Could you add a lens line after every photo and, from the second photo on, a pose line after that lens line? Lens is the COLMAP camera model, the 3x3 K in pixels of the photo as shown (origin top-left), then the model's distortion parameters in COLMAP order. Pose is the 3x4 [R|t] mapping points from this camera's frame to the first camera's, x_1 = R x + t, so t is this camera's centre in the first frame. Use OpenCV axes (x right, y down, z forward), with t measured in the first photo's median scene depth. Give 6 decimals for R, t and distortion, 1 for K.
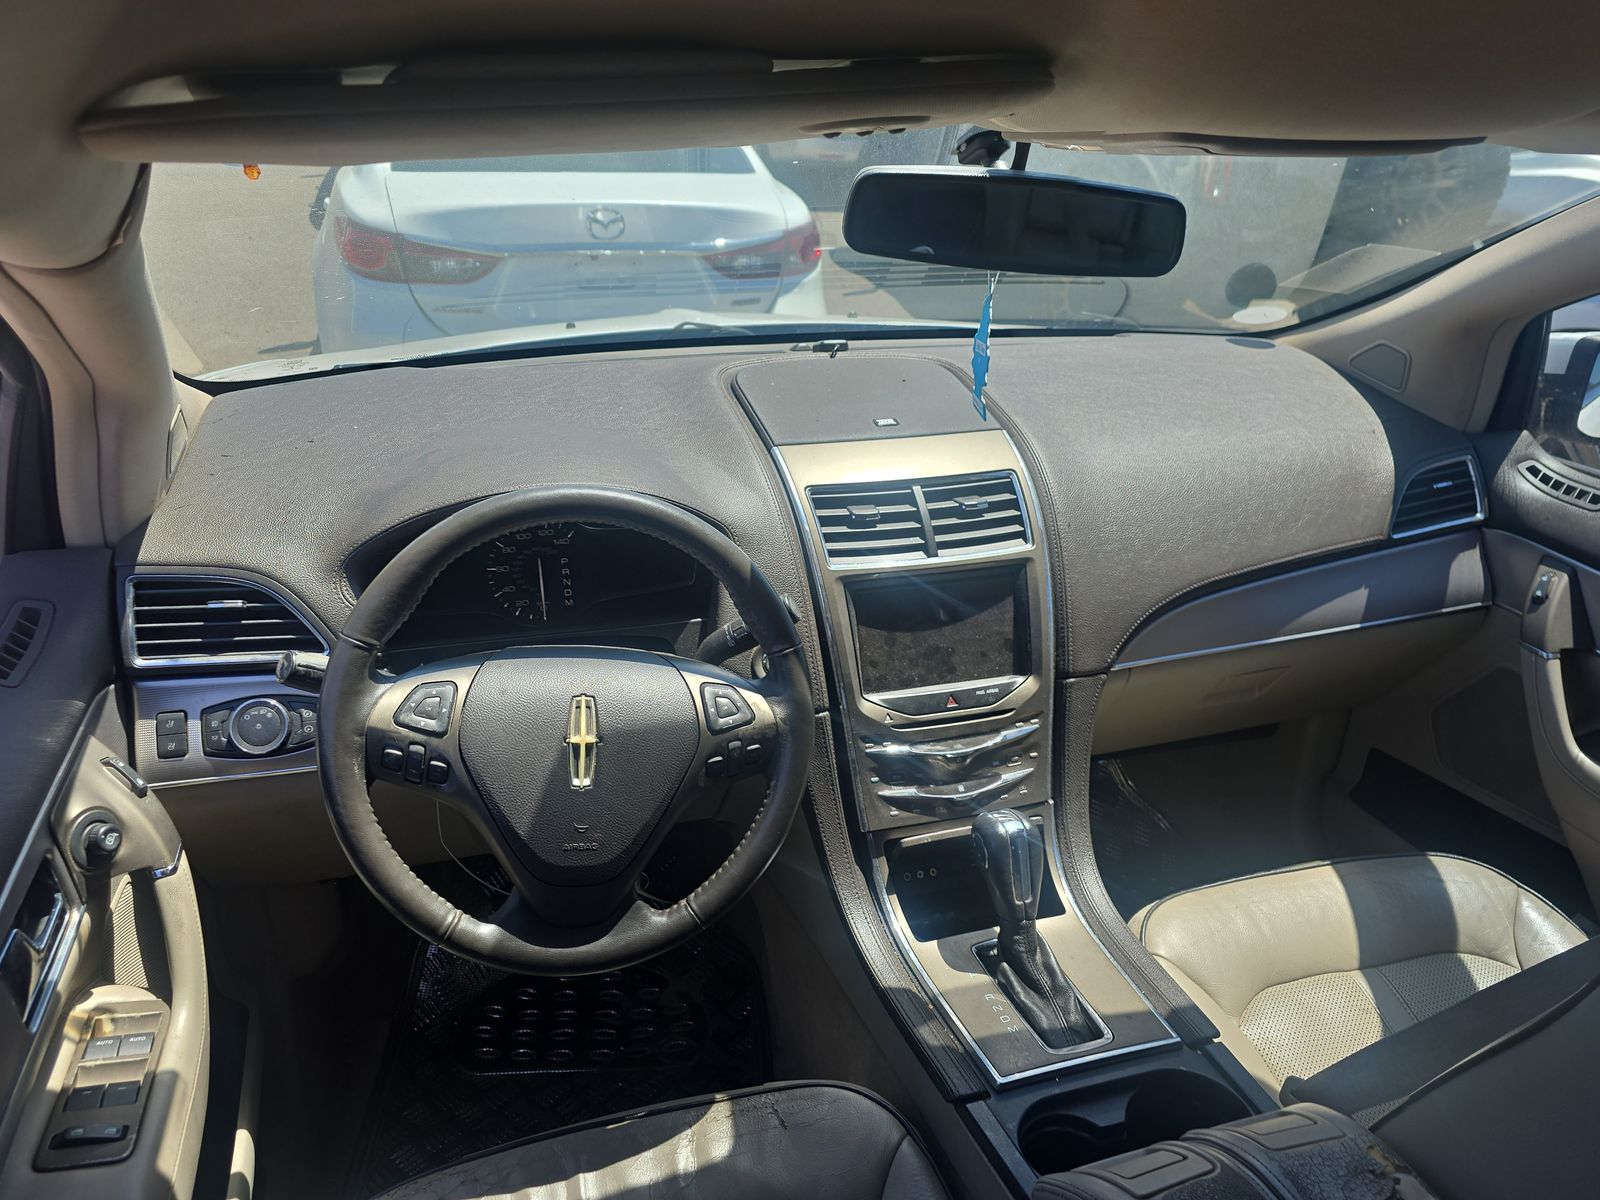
lens RADIAL K [[1030.3, 0, 835.2], [0, 1030.3, 587.5], [0, 0, 1]] dist [0.041061, -0.045251]
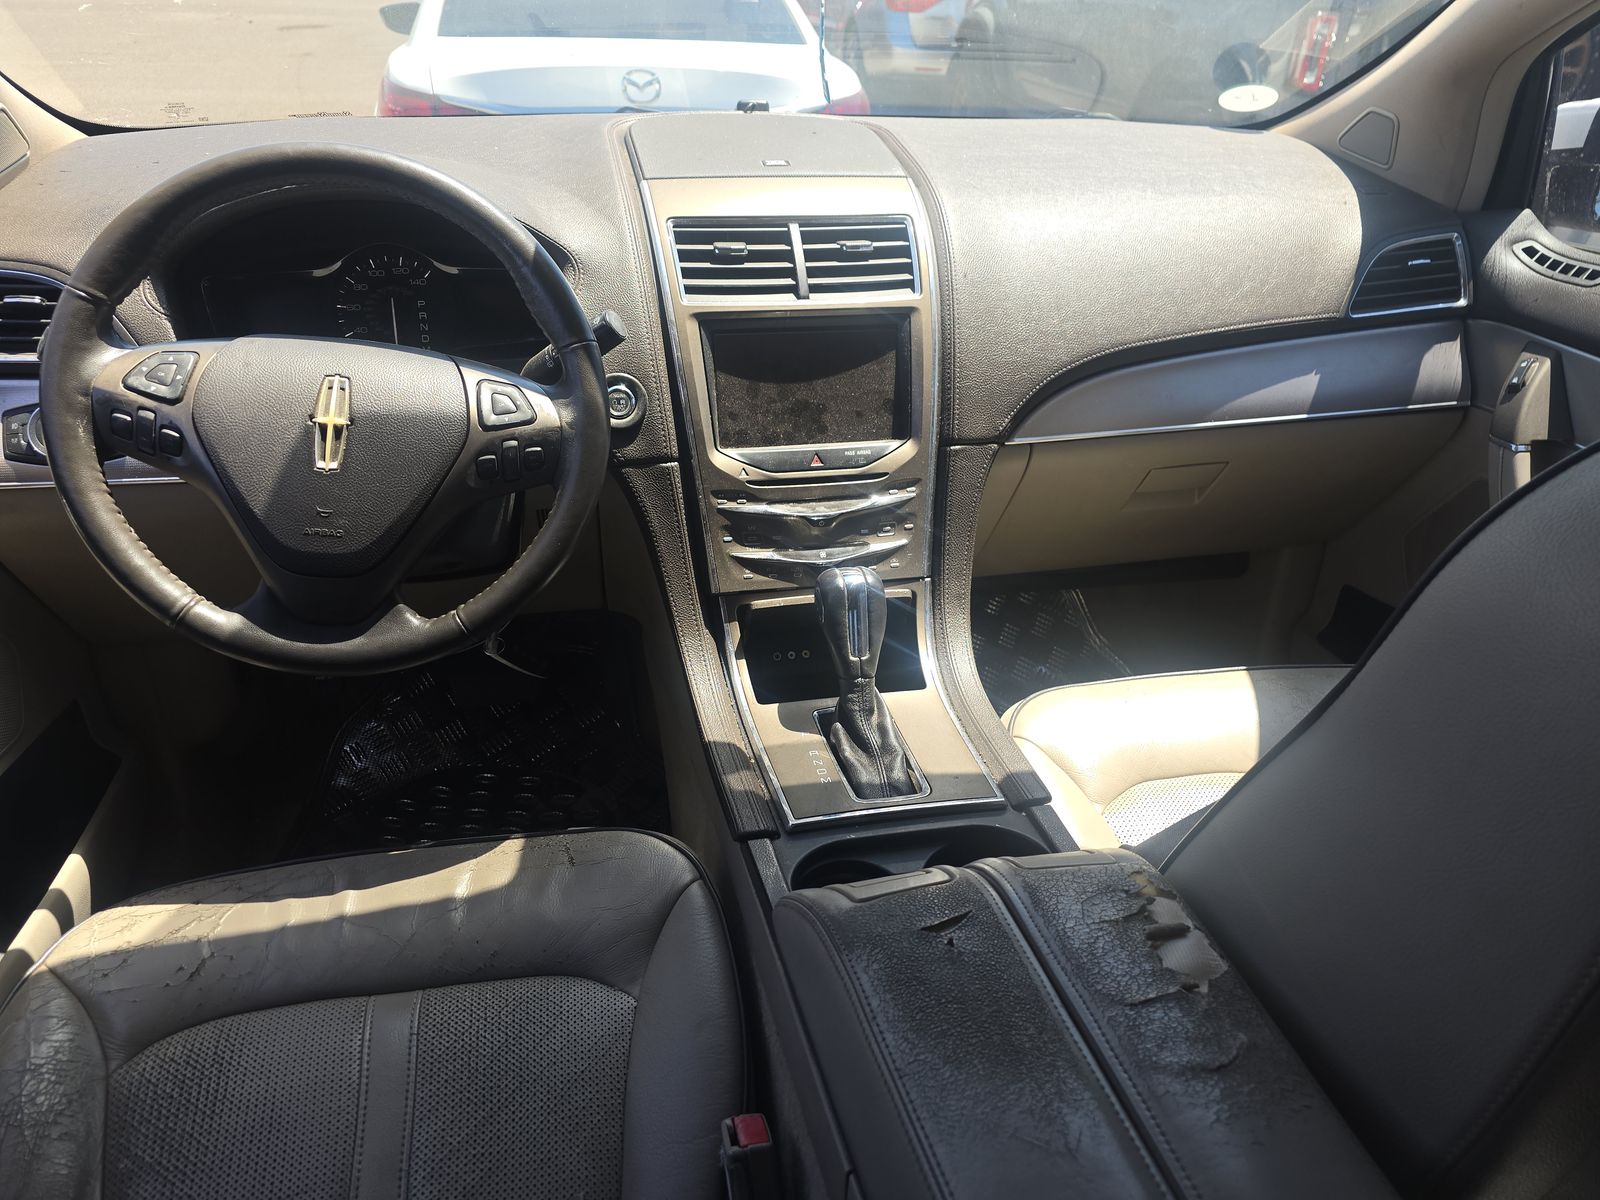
lens RADIAL K [[1030.3, 0, 821.7], [0, 1030.3, 572.4], [0, 0, 1]] dist [0.041061, -0.045251]
pose [[0.996385, 0.040396, -0.074736, 0.193232], [-0.035131, 0.996895, 0.070468, 0.148229], [0.077351, -0.067588, 0.994710, 0.080454]]
